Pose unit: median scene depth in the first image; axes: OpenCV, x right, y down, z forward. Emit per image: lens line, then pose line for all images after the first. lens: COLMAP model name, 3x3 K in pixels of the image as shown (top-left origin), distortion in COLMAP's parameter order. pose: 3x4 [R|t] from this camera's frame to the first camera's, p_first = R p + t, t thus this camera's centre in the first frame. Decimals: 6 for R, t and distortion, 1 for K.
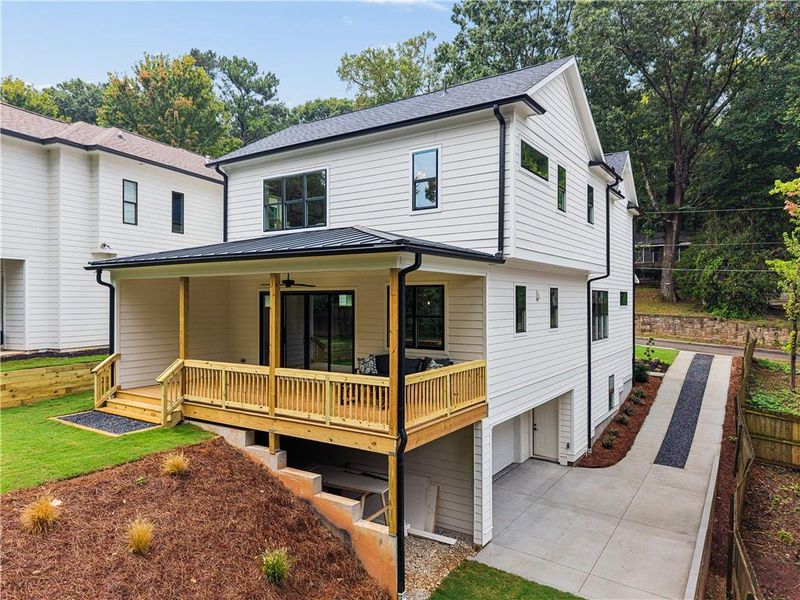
lens RADIAL K [[537.9, 0, 404.1], [0, 537.9, 299.5], [0, 0, 1]] dist [0.018050, -0.001764]
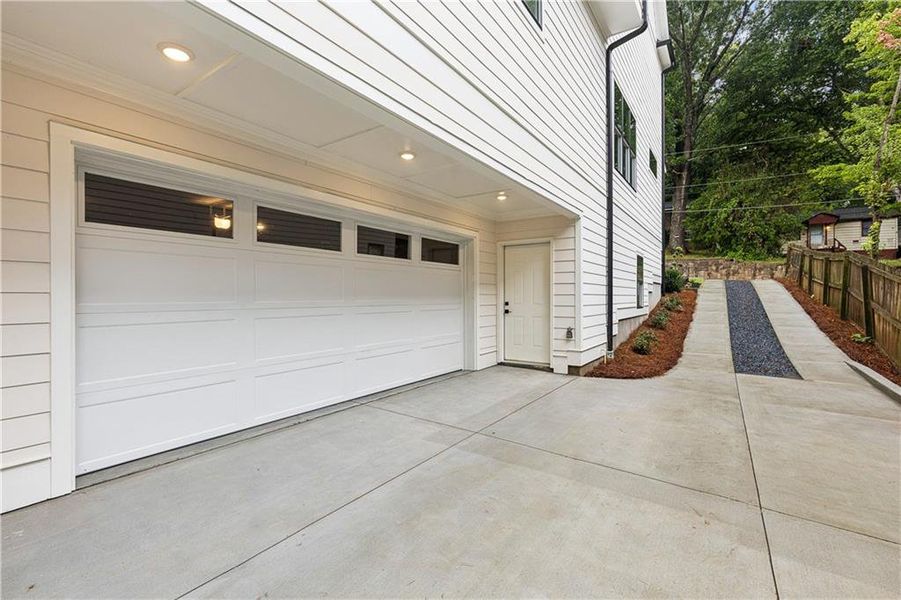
lens RADIAL K [[407.3, 0, 451.9], [0, 407.3, 295.1], [0, 0, 1]] dist [0.001689, 0.000162]
pose [[0.999913, -0.001429, -0.013142, 0.162306], [0.001367, 0.999988, -0.004723, 0.191558], [0.013149, 0.004705, 0.999902, 0.504067]]
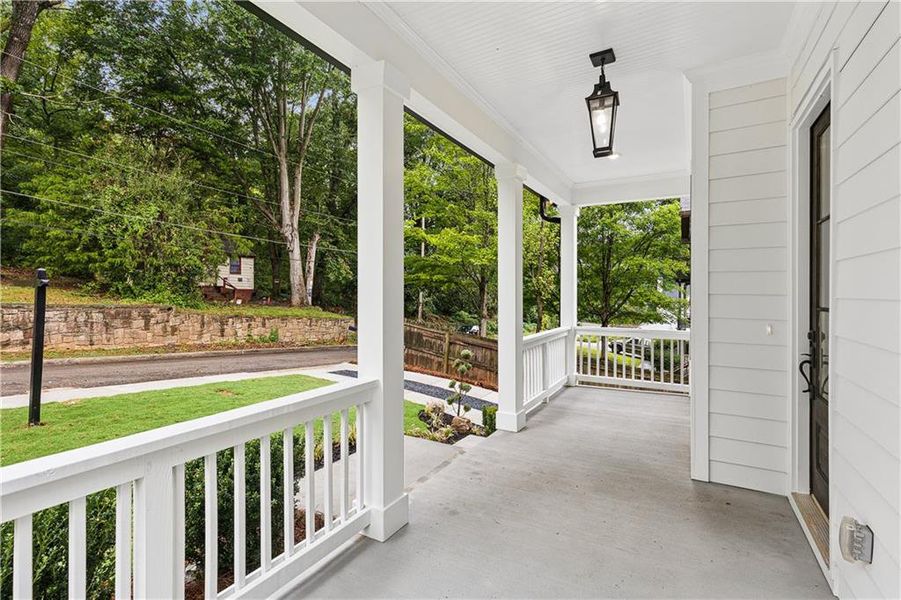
lens RADIAL K [[407.3, 0, 451.9], [0, 407.3, 295.1], [0, 0, 1]] dist [0.001689, 0.000162]
pose [[-0.066512, -0.000567, 0.997785, 0.235425], [-0.000076, 1.000000, 0.000563, 0.040157], [-0.997786, -0.000038, -0.066512, 1.378331]]
